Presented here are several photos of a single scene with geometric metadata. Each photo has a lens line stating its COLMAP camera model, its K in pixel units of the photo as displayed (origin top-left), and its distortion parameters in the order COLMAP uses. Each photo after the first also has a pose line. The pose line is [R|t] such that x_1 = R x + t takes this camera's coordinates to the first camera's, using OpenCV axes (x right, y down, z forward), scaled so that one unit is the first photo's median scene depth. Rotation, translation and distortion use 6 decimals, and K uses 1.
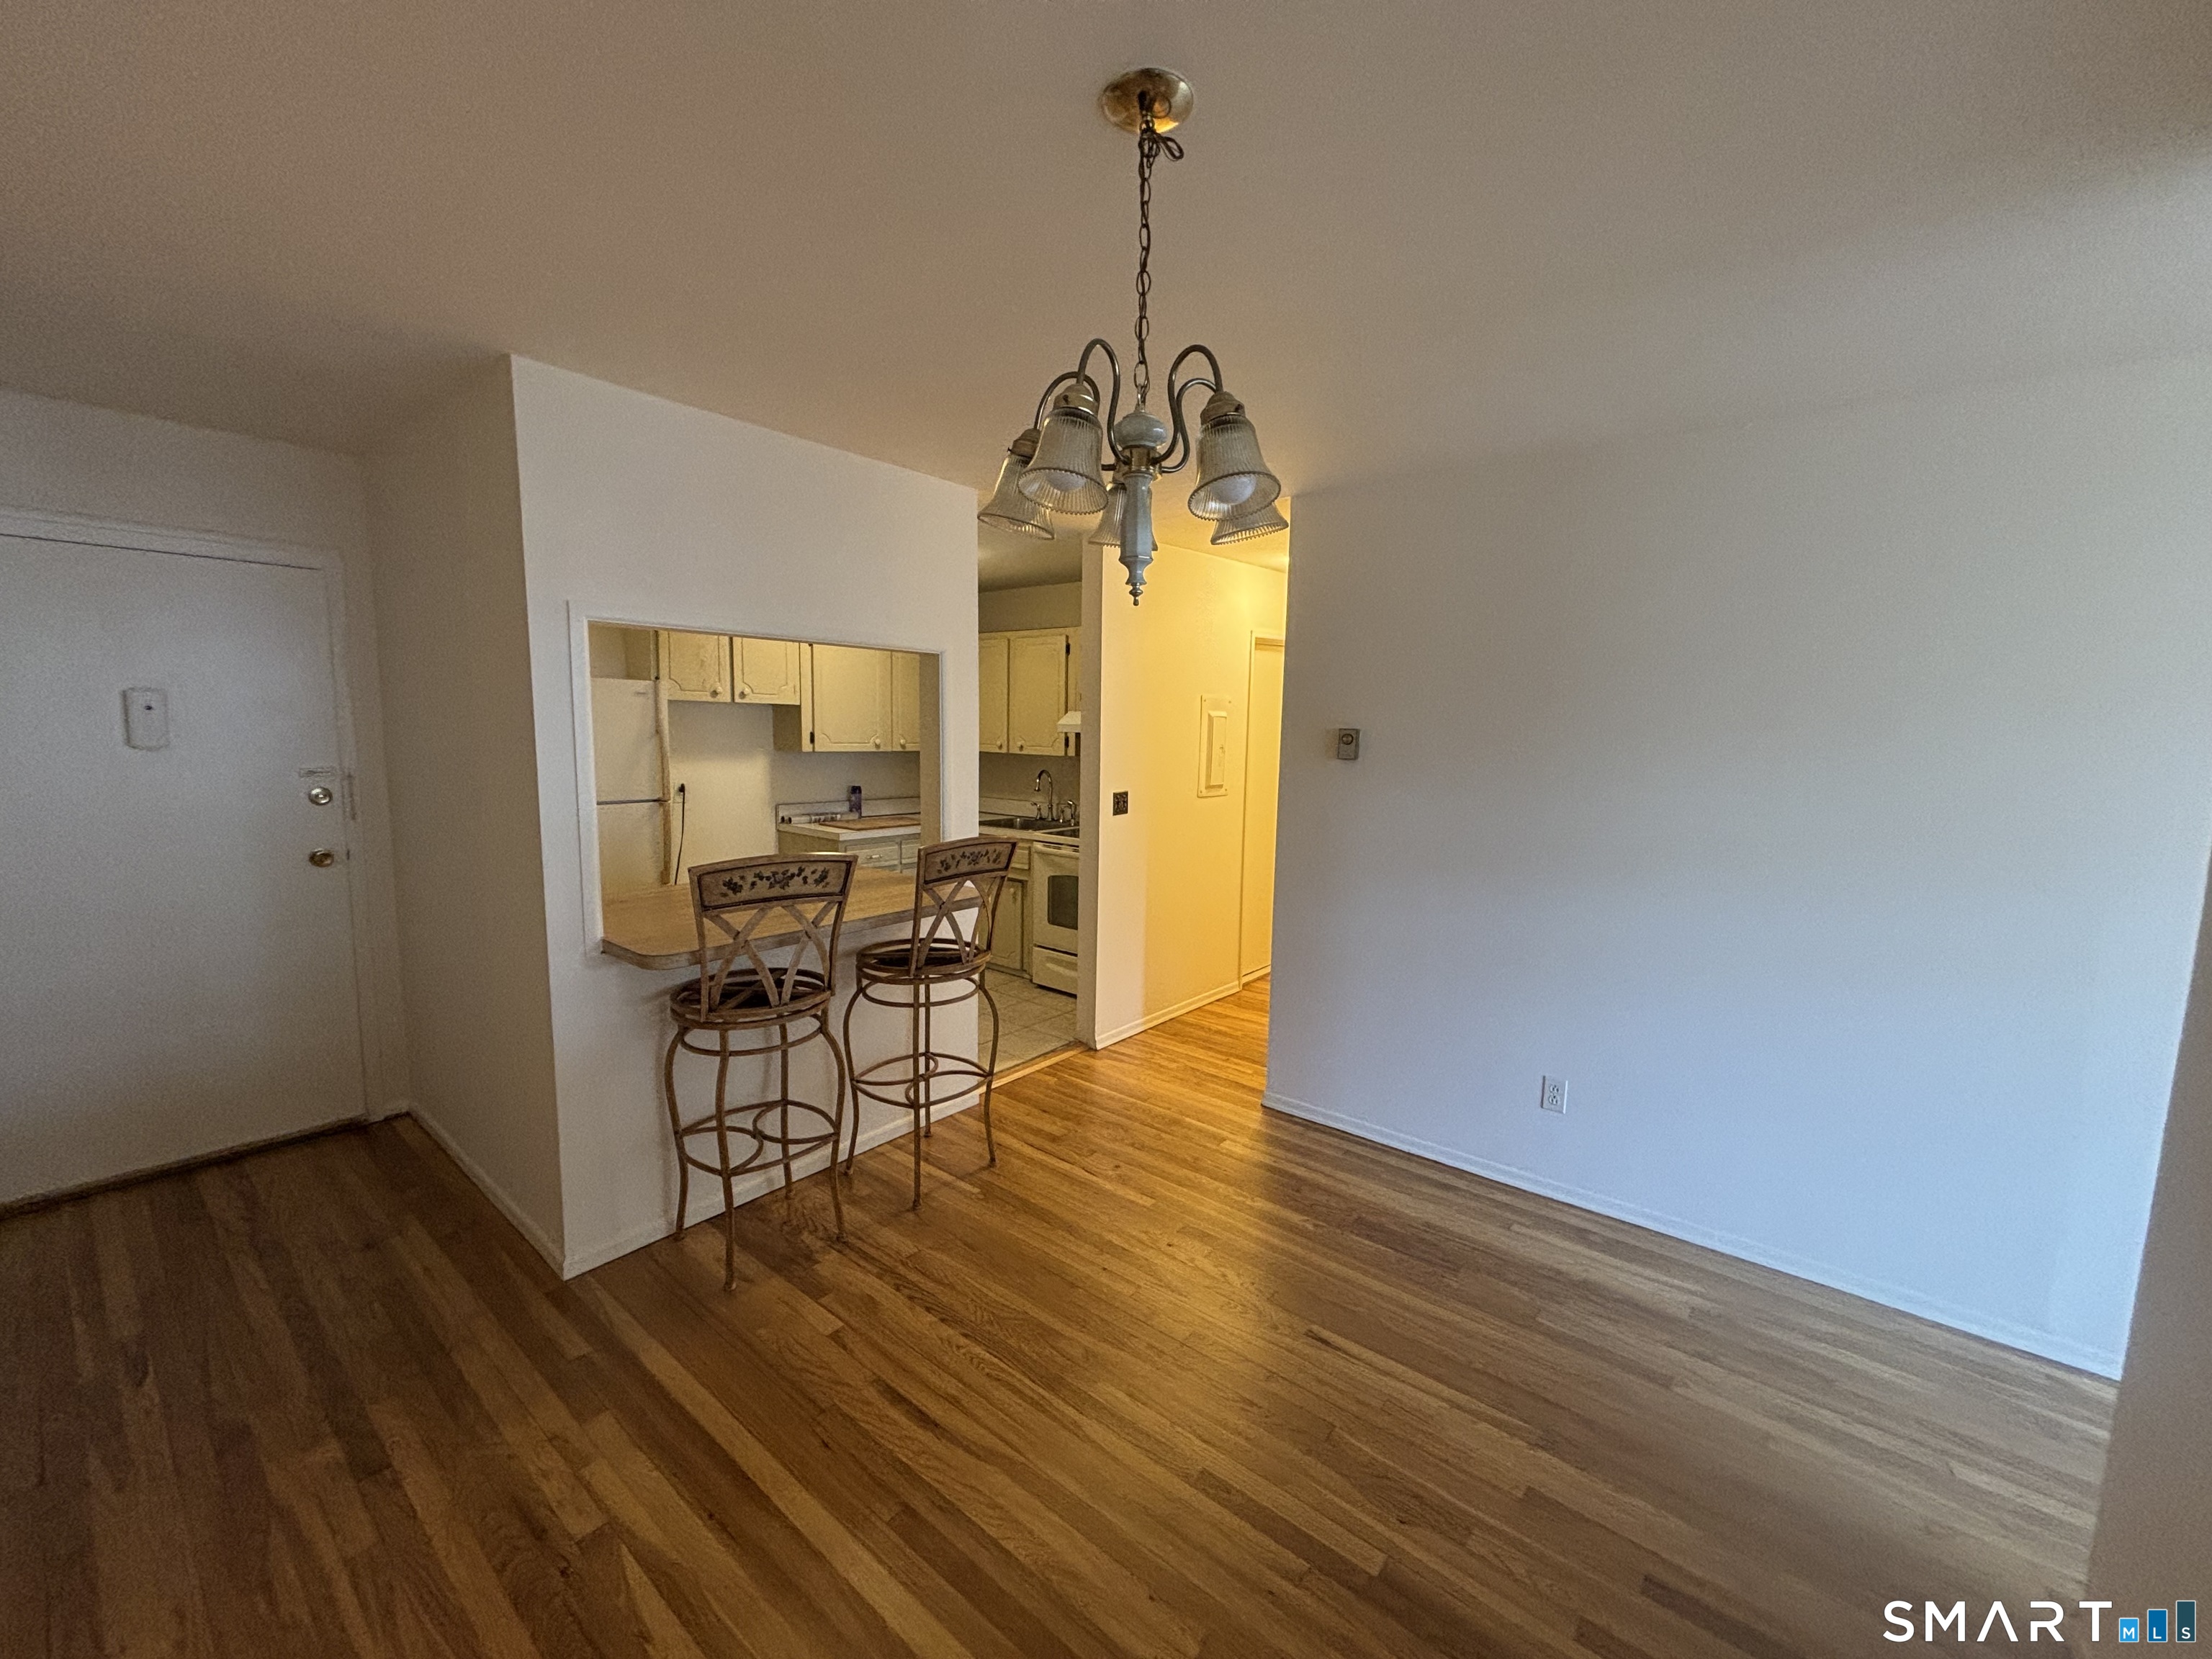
lens RADIAL K [[897.3, 0, 1111.1], [0, 897.3, 825.7], [0, 0, 1]] dist [0.001827, -0.000032]
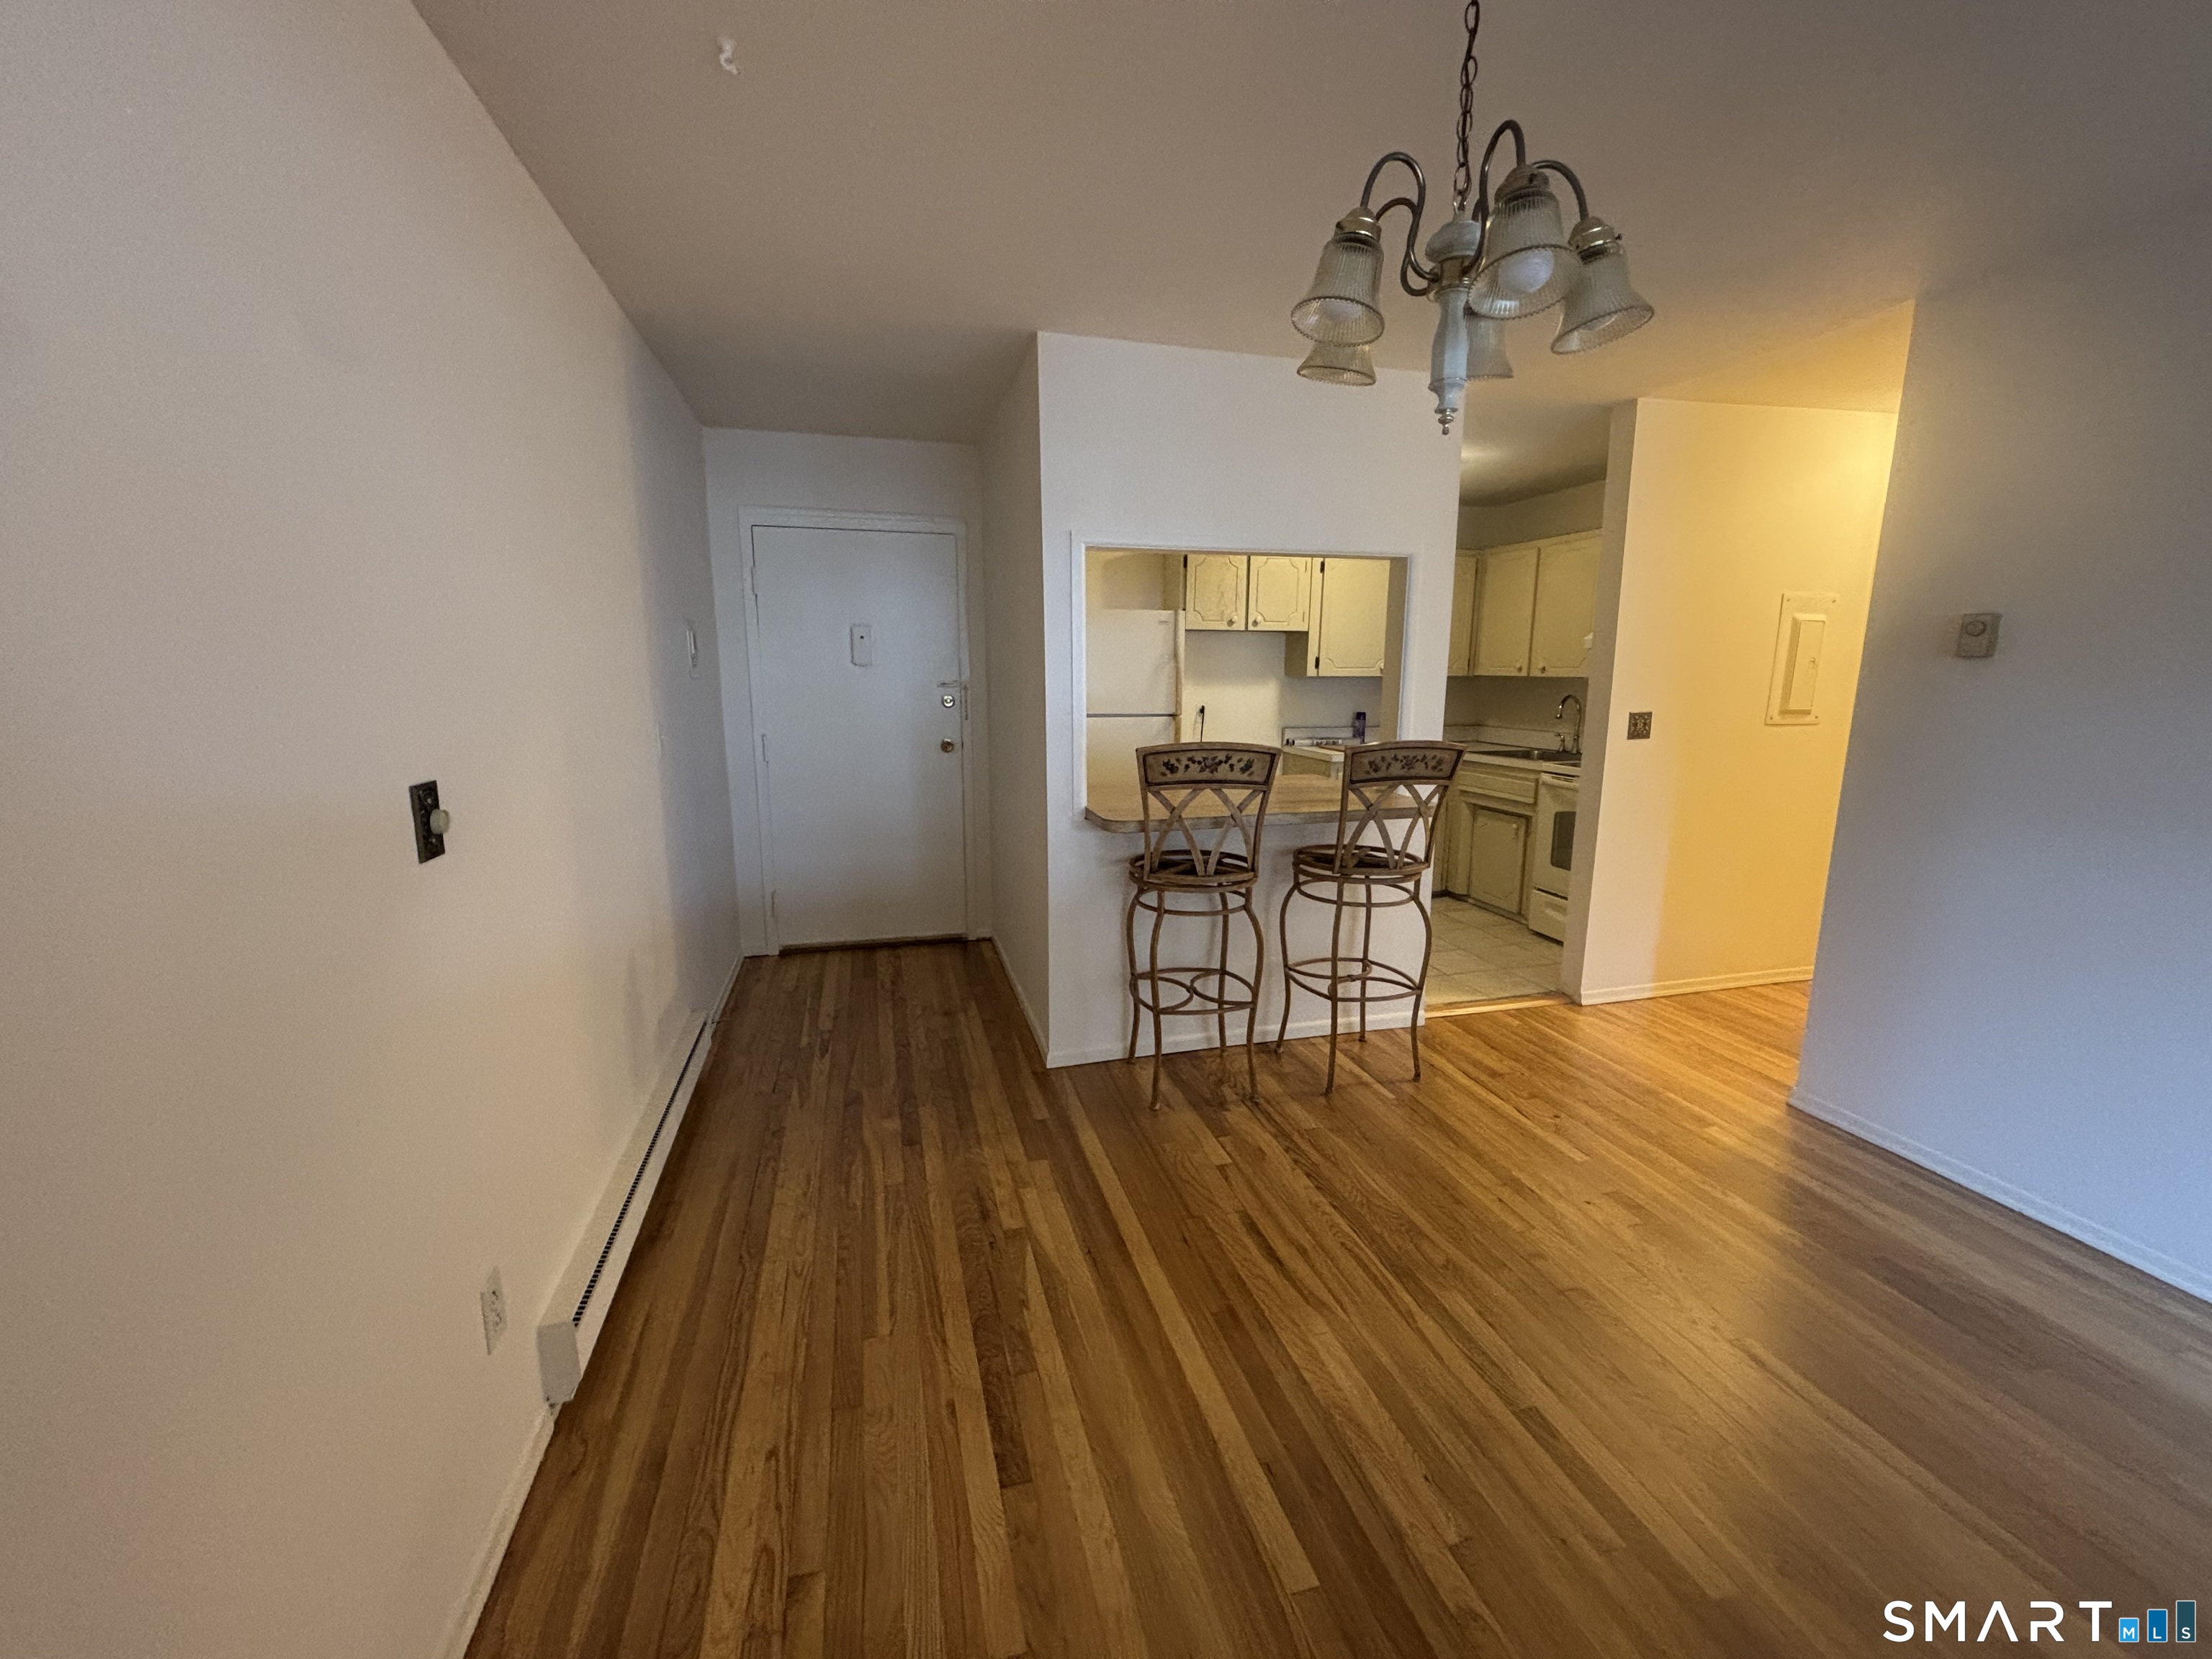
lens RADIAL K [[891.5, 0, 1106.0], [0, 891.5, 829.5], [0, 0, 1]] dist [0.025192, -0.011857]
pose [[0.813417, 0.087548, -0.575055, 0.148619], [-0.053375, 0.995672, 0.076084, 0.052861], [0.579227, -0.031194, 0.814569, 0.008232]]
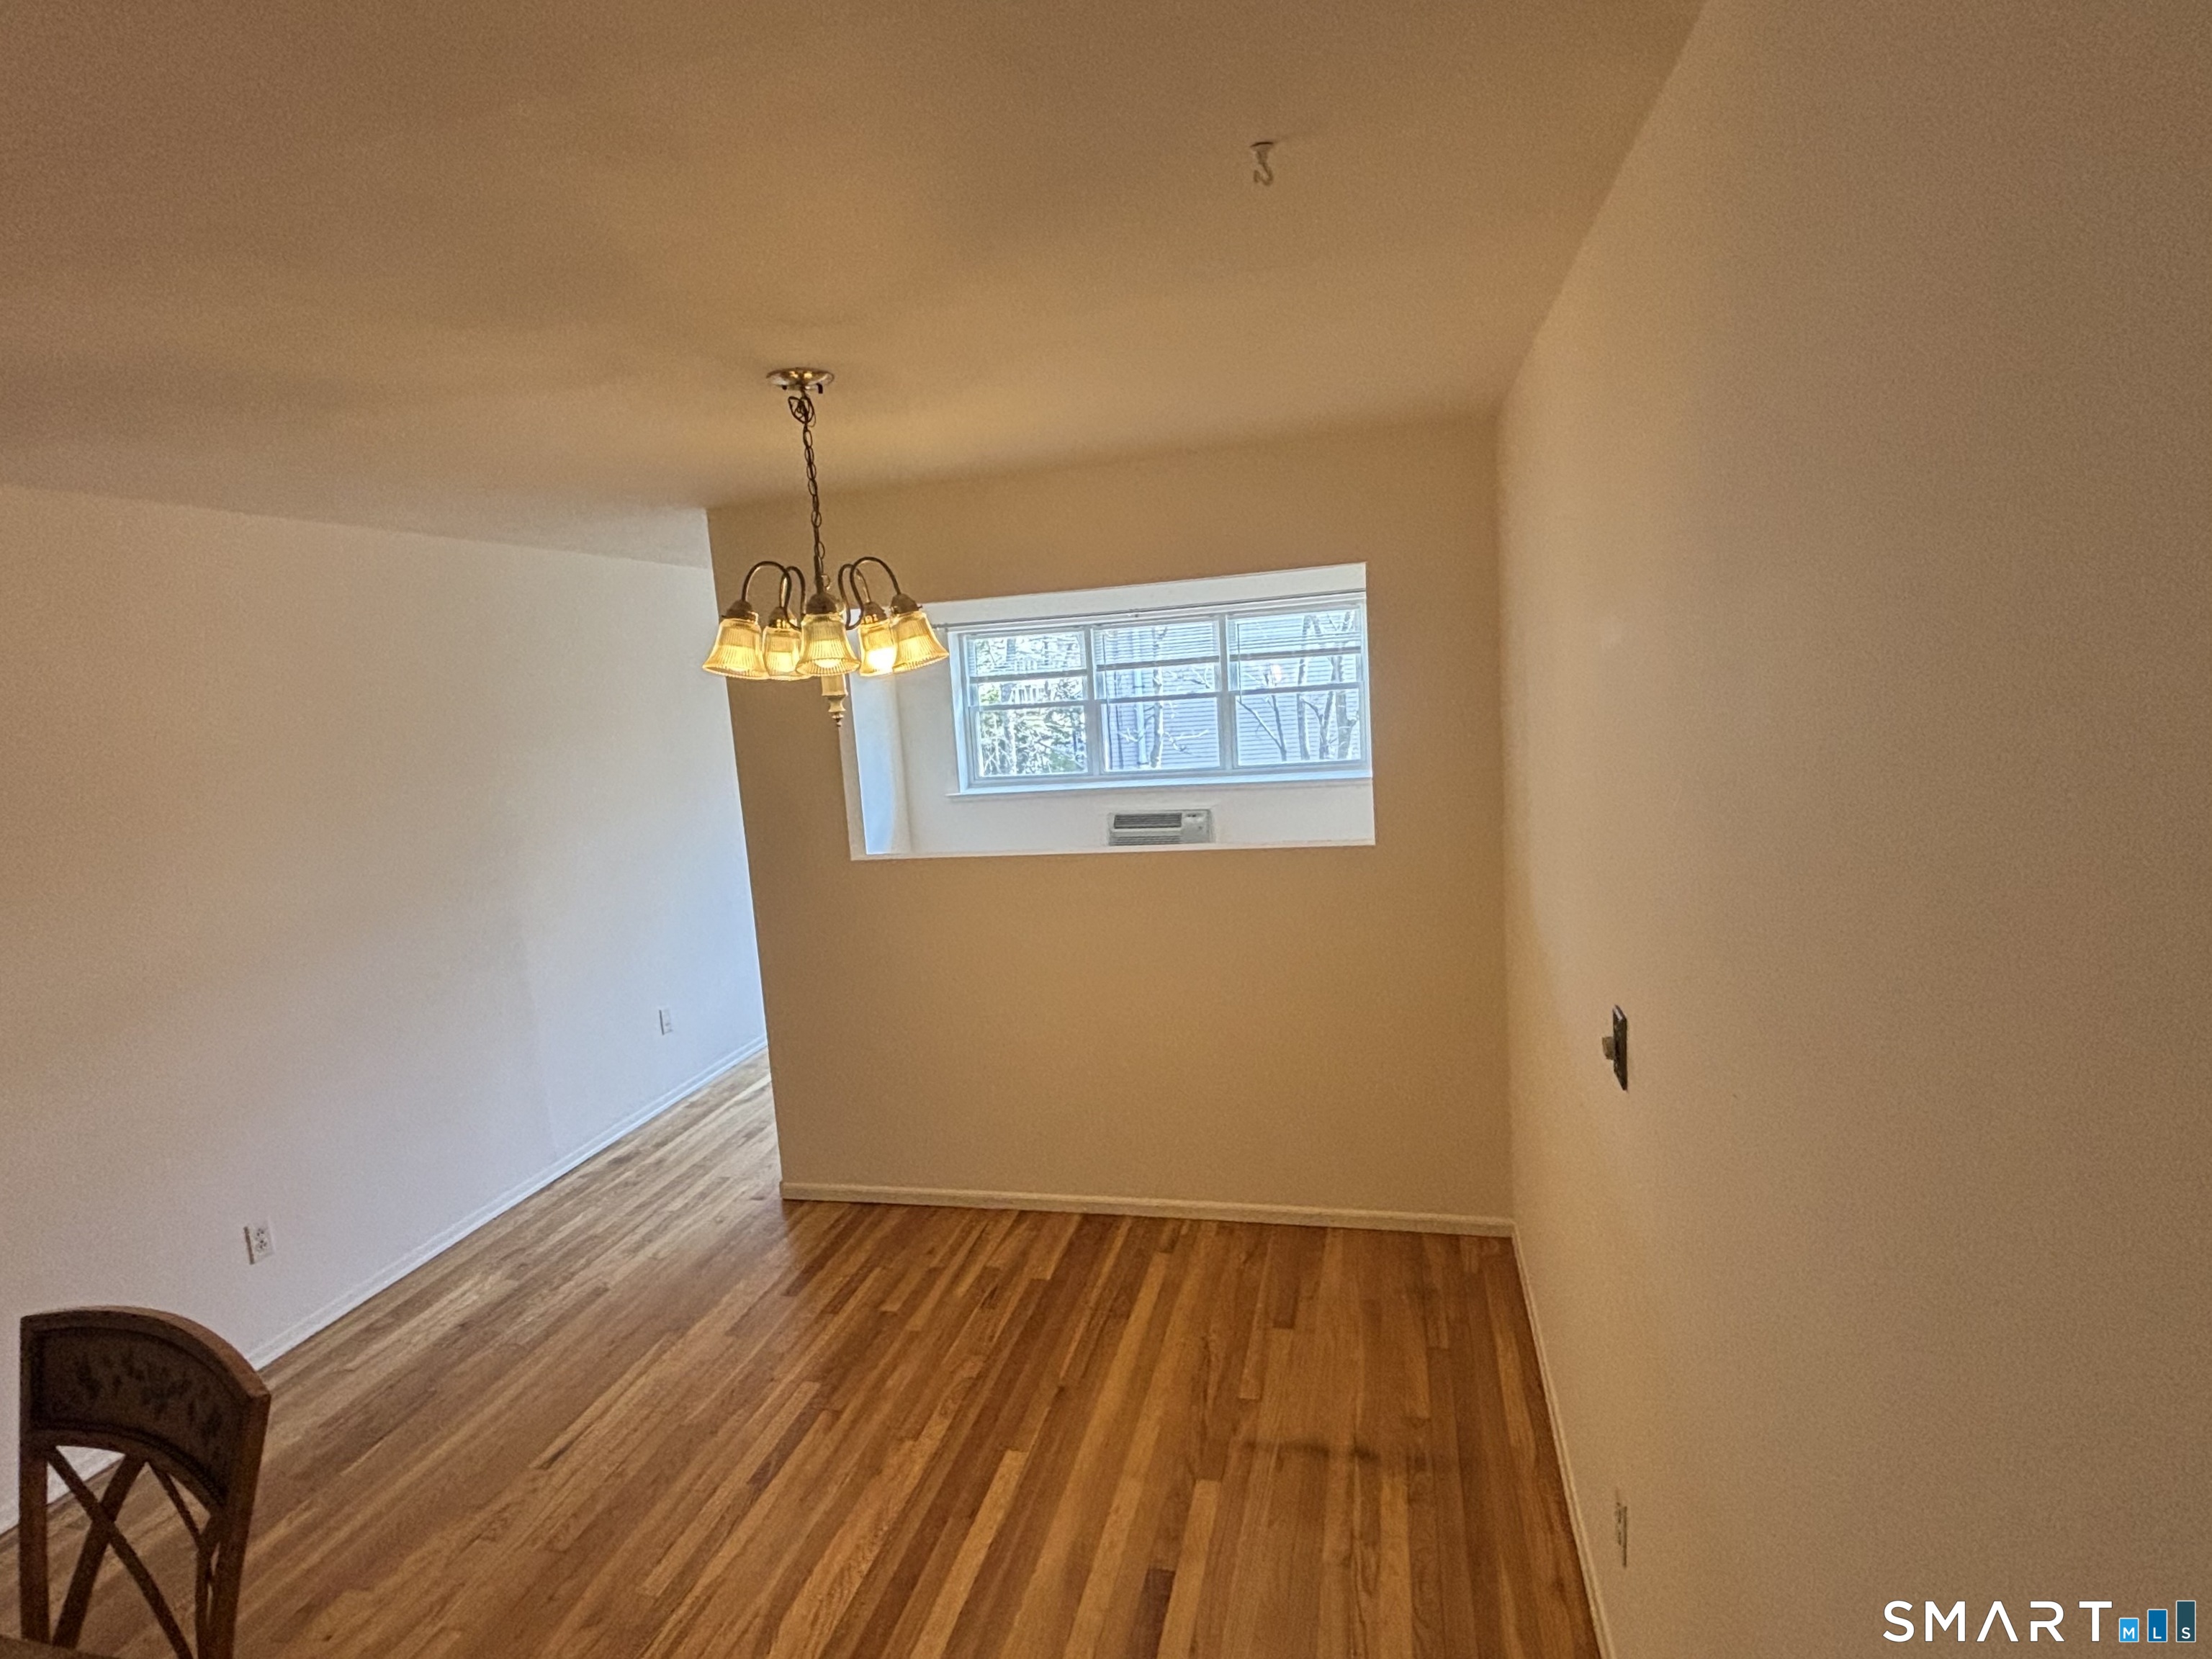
lens RADIAL K [[1095.7, 0, 1106.0], [0, 1095.7, 829.5], [0, 0, 1]] dist [0.000485, -0.000058]
pose [[-0.426431, -0.118474, 0.896728, -0.794629], [0.161990, 0.965354, 0.204574, -0.174784], [-0.889896, 0.232497, -0.392466, 0.630935]]
